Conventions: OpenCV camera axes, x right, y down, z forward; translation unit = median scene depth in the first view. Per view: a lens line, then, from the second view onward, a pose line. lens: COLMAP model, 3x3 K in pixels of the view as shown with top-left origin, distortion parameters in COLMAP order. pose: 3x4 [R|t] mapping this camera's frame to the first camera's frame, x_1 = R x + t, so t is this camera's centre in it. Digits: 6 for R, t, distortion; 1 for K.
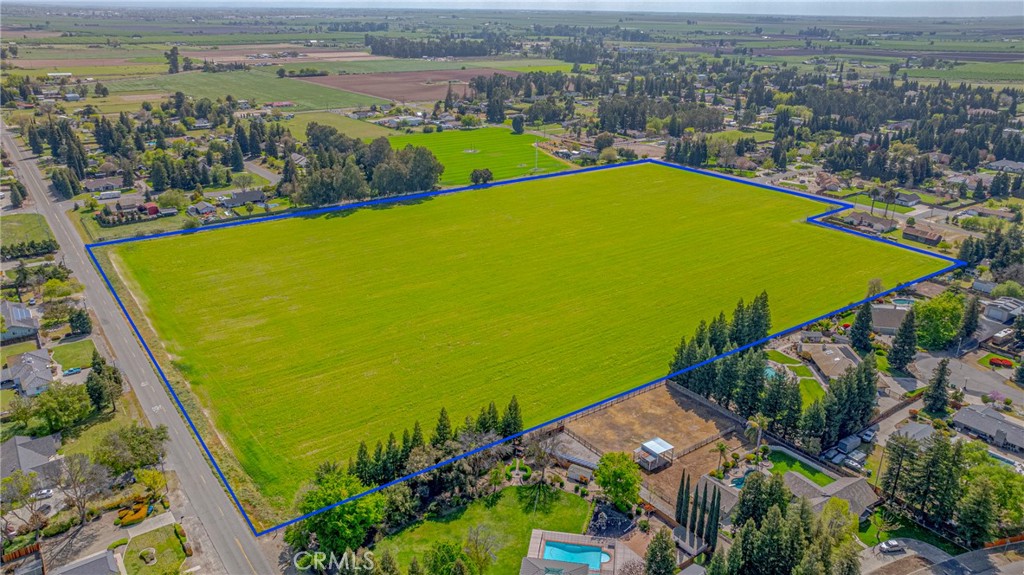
lens RADIAL K [[723.6, 0, 515.0], [0, 723.6, 285.1], [0, 0, 1]] dist [-0.036172, 0.038030]
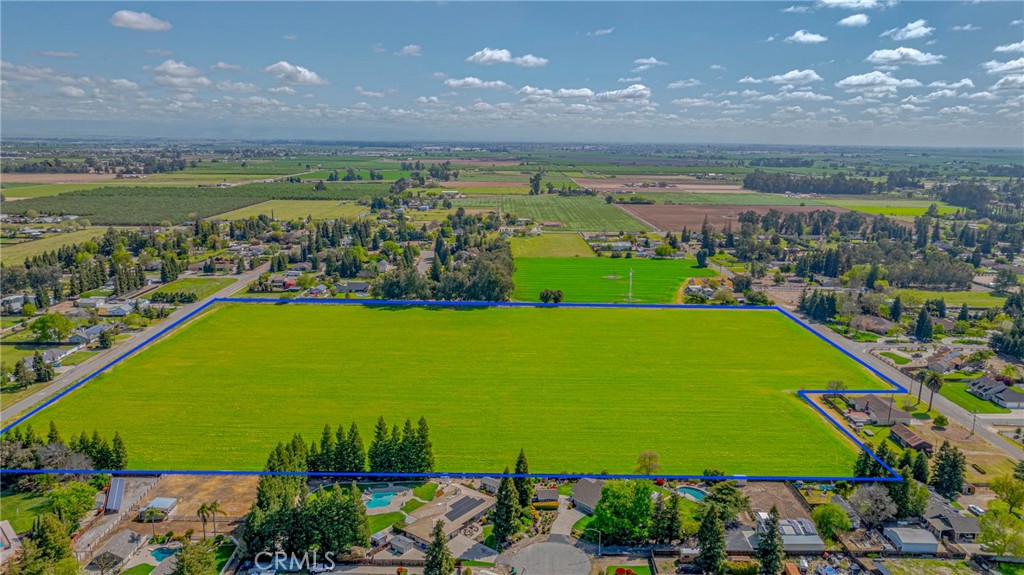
lens RADIAL K [[719.2, 0, 519.6], [0, 719.2, 289.1], [0, 0, 1]] dist [-0.017865, 0.003383]
pose [[0.811994, 0.118379, -0.571536, 0.365343], [-0.212806, 0.971856, -0.101044, -0.033373], [0.543489, 0.203673, 0.814332, 0.091038]]
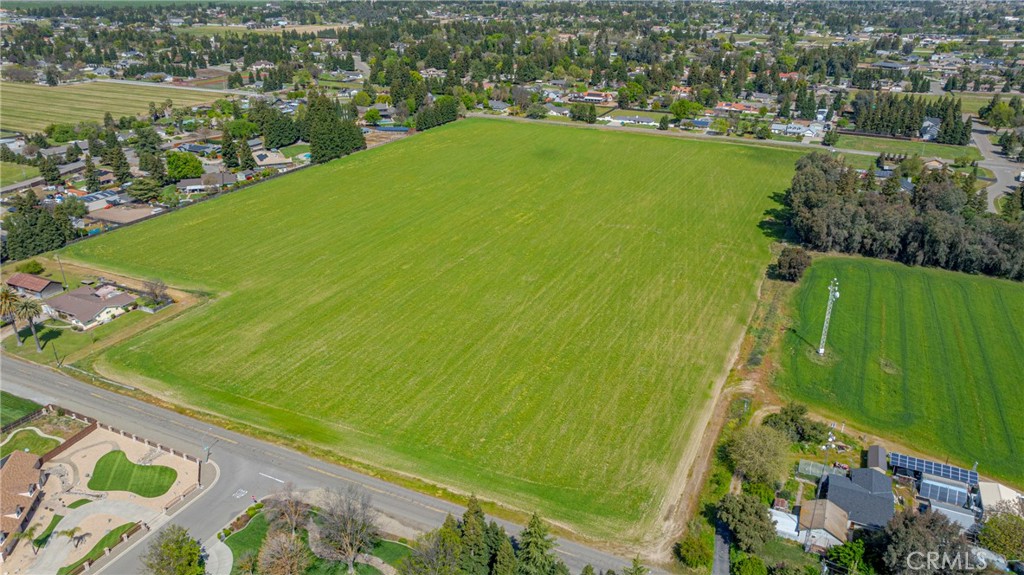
lens RADIAL K [[723.6, 0, 515.0], [0, 723.6, 285.1], [0, 0, 1]] dist [-0.036172, 0.038030]
pose [[-0.879799, 0.168710, -0.444399, 0.270673], [-0.190619, 0.731214, 0.654974, -0.324266], [0.435451, 0.660956, -0.611162, 0.899238]]
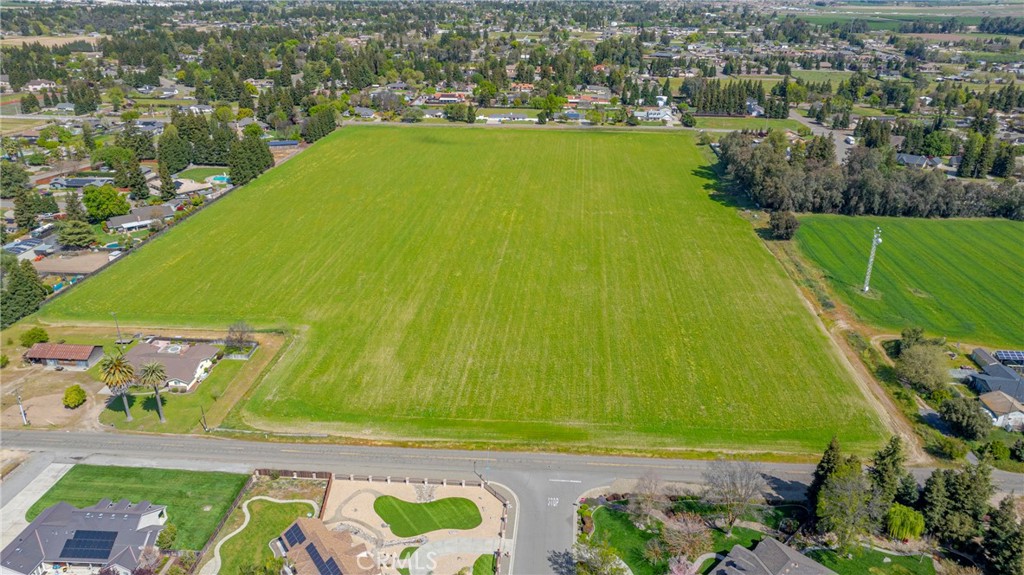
lens RADIAL K [[723.6, 0, 515.0], [0, 723.6, 285.1], [0, 0, 1]] dist [-0.036172, 0.038030]
pose [[-0.651742, 0.281207, -0.704382, 0.405213], [-0.287351, 0.767935, 0.572456, -0.289712], [0.701898, 0.575499, -0.419690, 0.813954]]
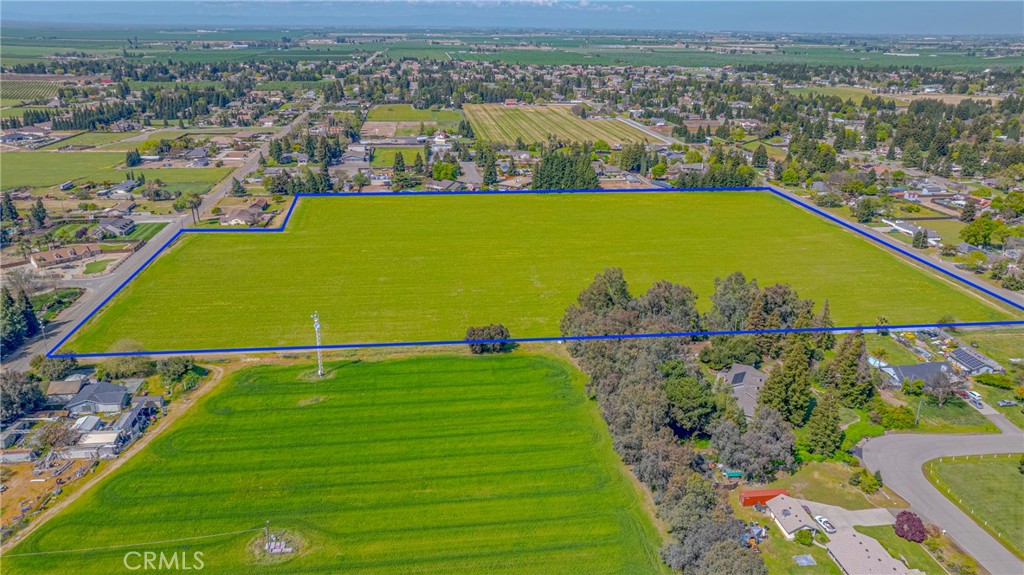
lens RADIAL K [[719.2, 0, 519.6], [0, 719.2, 289.1], [0, 0, 1]] dist [-0.017865, 0.003383]
pose [[-0.873530, -0.189927, 0.448188, -0.218885], [0.153240, 0.766627, 0.623539, -0.367870], [-0.462020, 0.613360, -0.640567, 0.945127]]
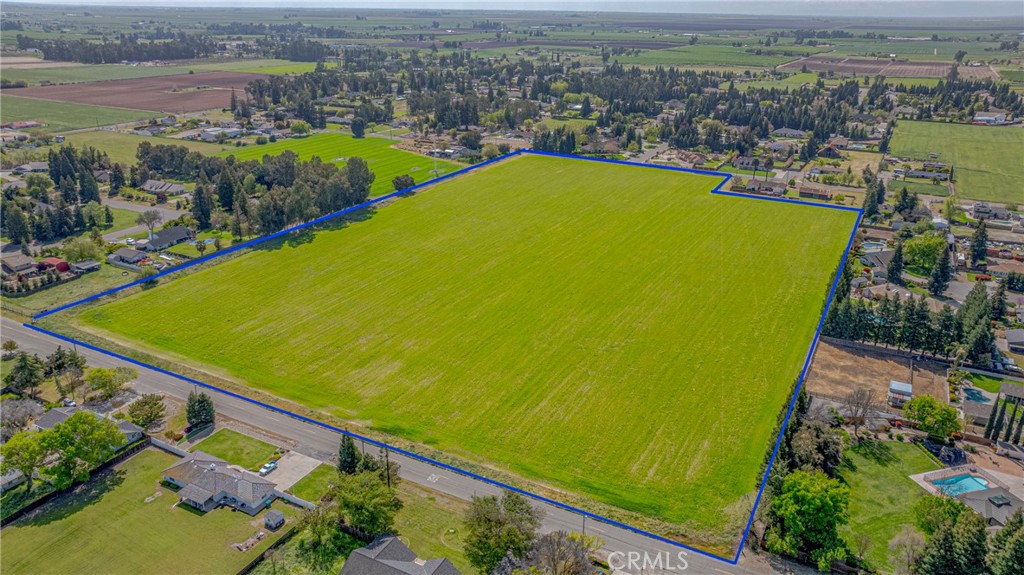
lens RADIAL K [[725.6, 0, 517.8], [0, 725.6, 285.8], [0, 0, 1]] dist [-0.040189, 0.037134]
pose [[0.898621, -0.158243, 0.409194, -0.231653], [0.155861, 0.986993, 0.039405, -0.022826], [-0.410107, 0.028367, 0.911596, 0.055821]]
